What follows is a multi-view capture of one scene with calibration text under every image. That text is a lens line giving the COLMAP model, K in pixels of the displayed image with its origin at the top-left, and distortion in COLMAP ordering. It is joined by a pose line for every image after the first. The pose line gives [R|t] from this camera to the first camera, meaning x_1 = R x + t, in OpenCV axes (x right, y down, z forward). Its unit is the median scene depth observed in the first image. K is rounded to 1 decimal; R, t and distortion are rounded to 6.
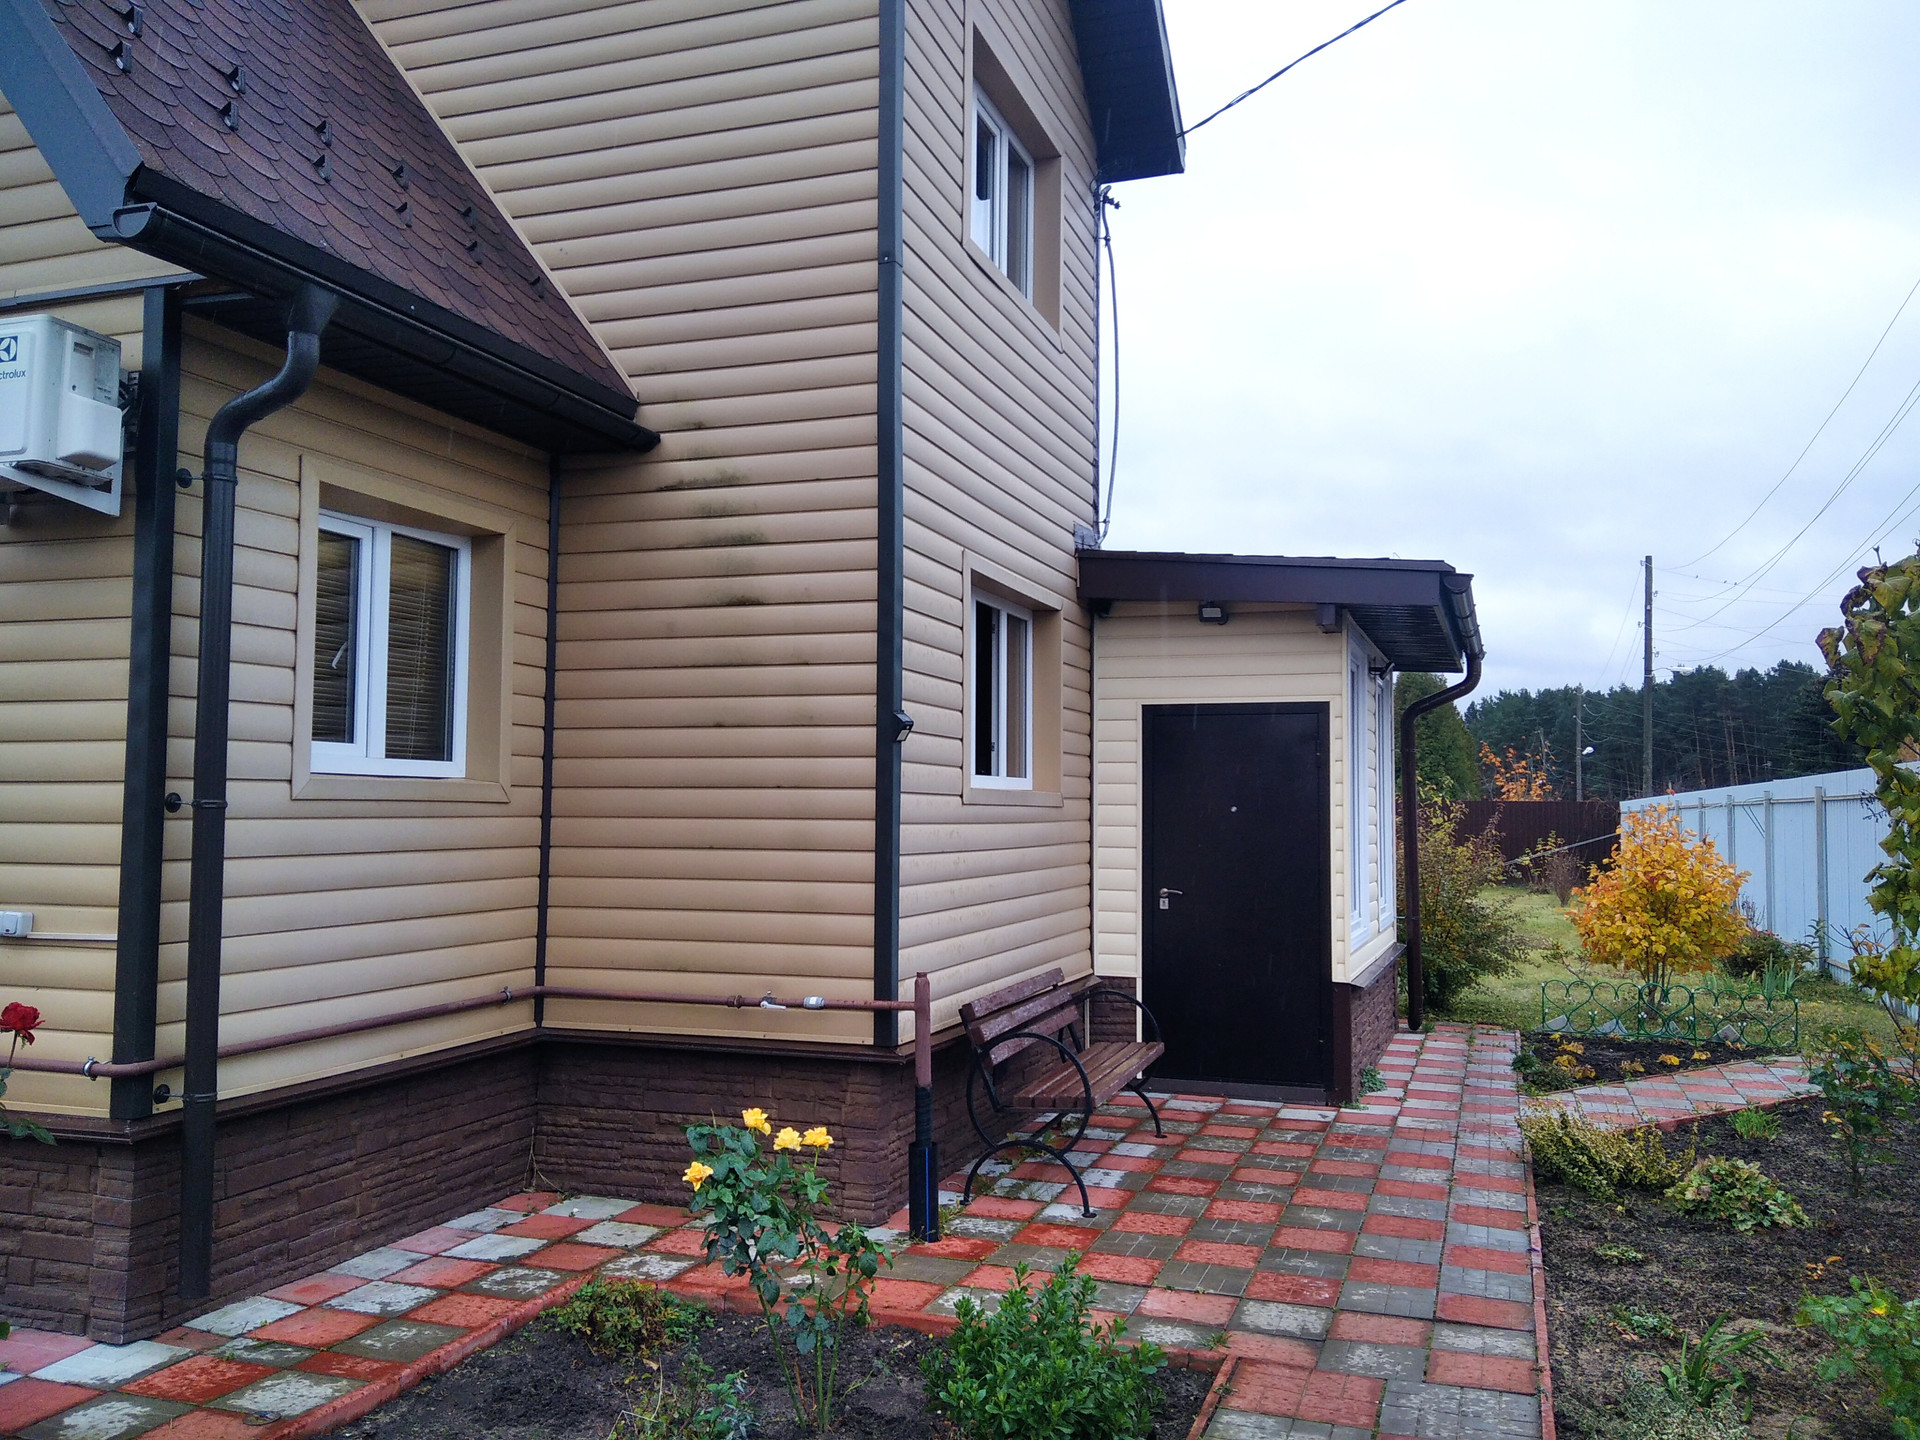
lens RADIAL K [[1544.3, 0, 962.3], [0, 1544.3, 703.5], [0, 0, 1]] dist [0.098317, -0.147464]
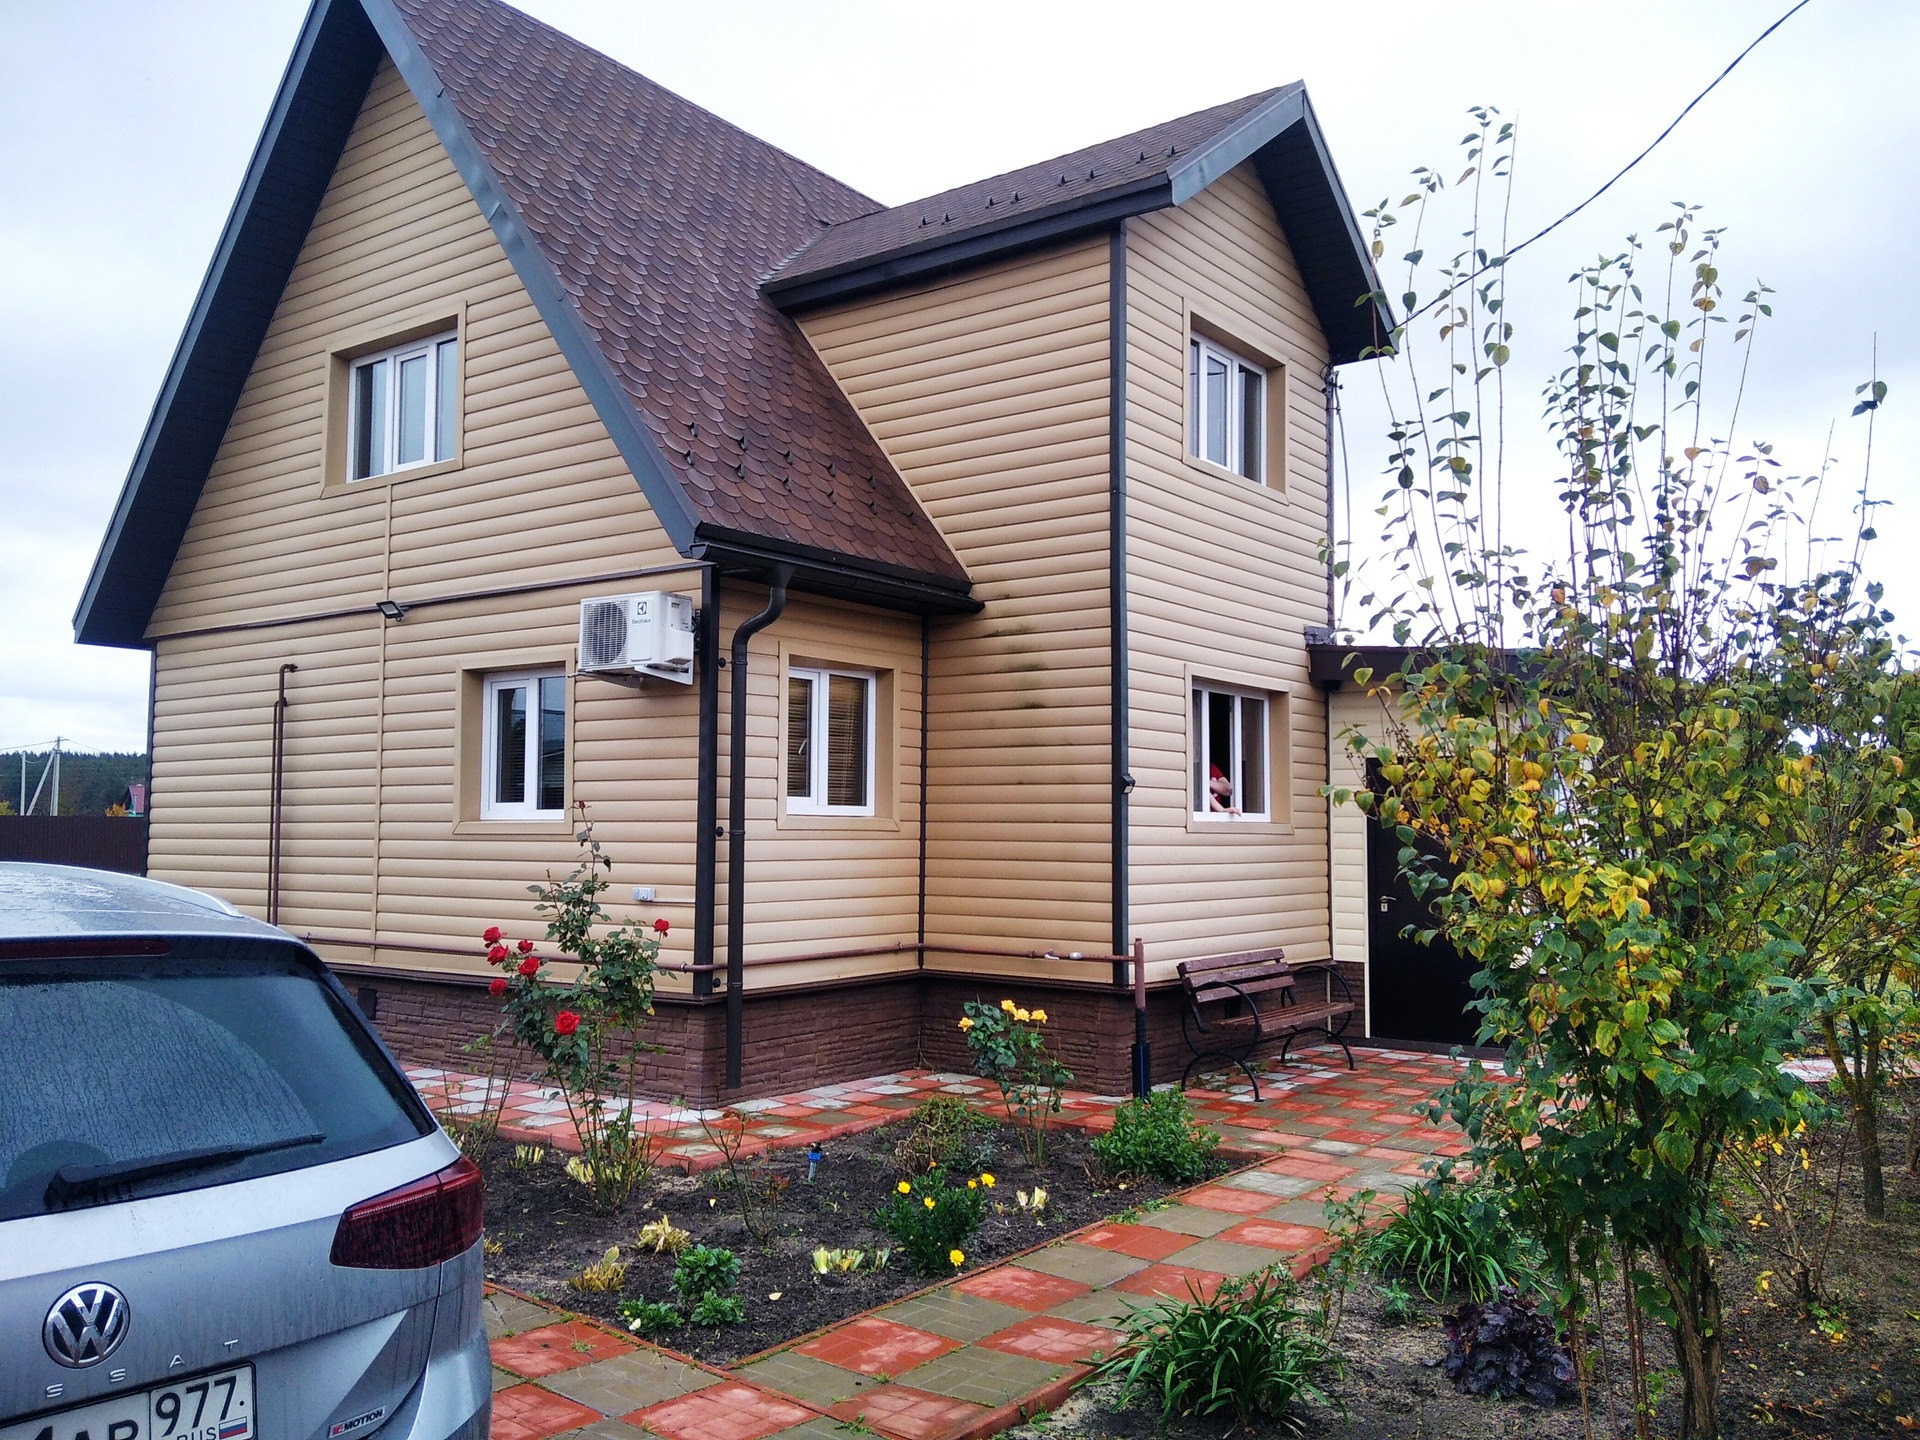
lens RADIAL K [[1544.3, 0, 962.3], [0, 1544.3, 703.5], [0, 0, 1]] dist [0.098317, -0.147464]
pose [[0.954010, -0.024268, -0.298792, 0.284484], [0.019559, 0.999633, -0.018742, -0.042467], [0.299138, 0.012036, 0.954134, -0.586121]]
